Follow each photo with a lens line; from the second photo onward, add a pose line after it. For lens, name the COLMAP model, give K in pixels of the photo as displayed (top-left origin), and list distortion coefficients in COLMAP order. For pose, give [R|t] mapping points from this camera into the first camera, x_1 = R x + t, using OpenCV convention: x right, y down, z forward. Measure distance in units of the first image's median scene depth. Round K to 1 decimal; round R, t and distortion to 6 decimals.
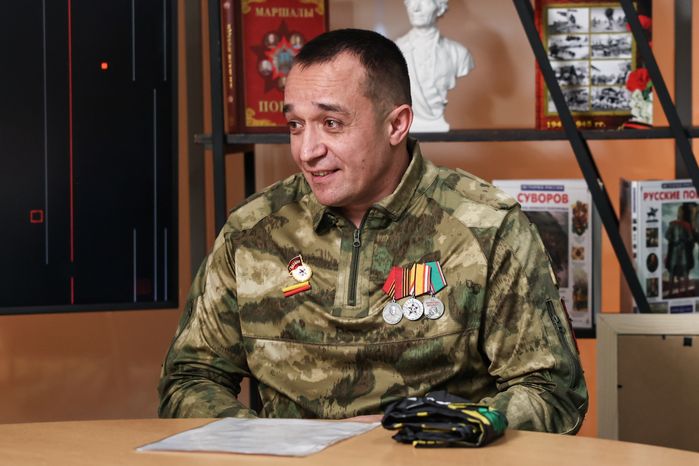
lens RADIAL K [[2216.0, 0, 355.0], [0, 2216.0, 237.8], [0, 0, 1]] dist [0.222894, 0.000000]
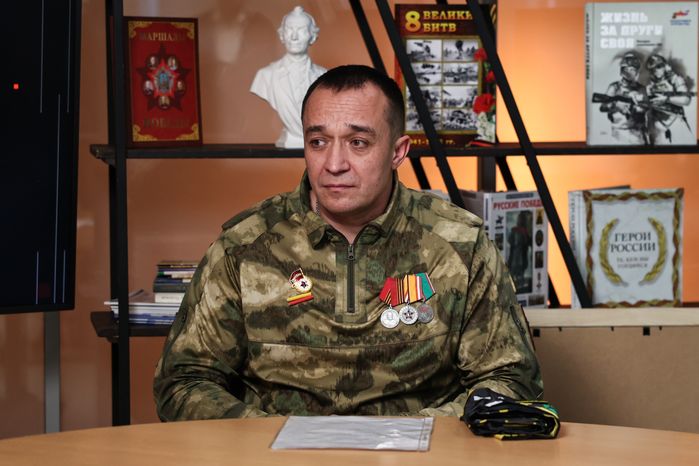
lens RADIAL K [[2216.0, 0, 326.3], [0, 2216.0, 197.3], [0, 0, 1]] dist [0.222894, 0.000000]
pose [[0.962197, -0.003189, 0.272335, -0.259959], [0.003664, 0.999993, -0.001234, -0.021749], [-0.272329, 0.002185, 0.962202, -0.072688]]
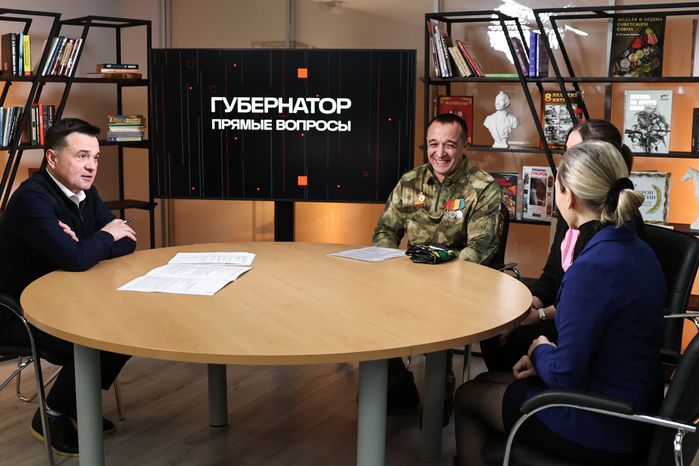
lens RADIAL K [[828.0, 0, 339.3], [0, 828.0, 216.5], [0, 0, 1]] dist [-0.123063, 0.000000]
pose [[0.930122, 0.066994, -0.361088, 0.225218], [-0.041730, 0.996132, 0.077324, -0.033599], [0.364872, -0.056852, 0.929320, -0.040802]]
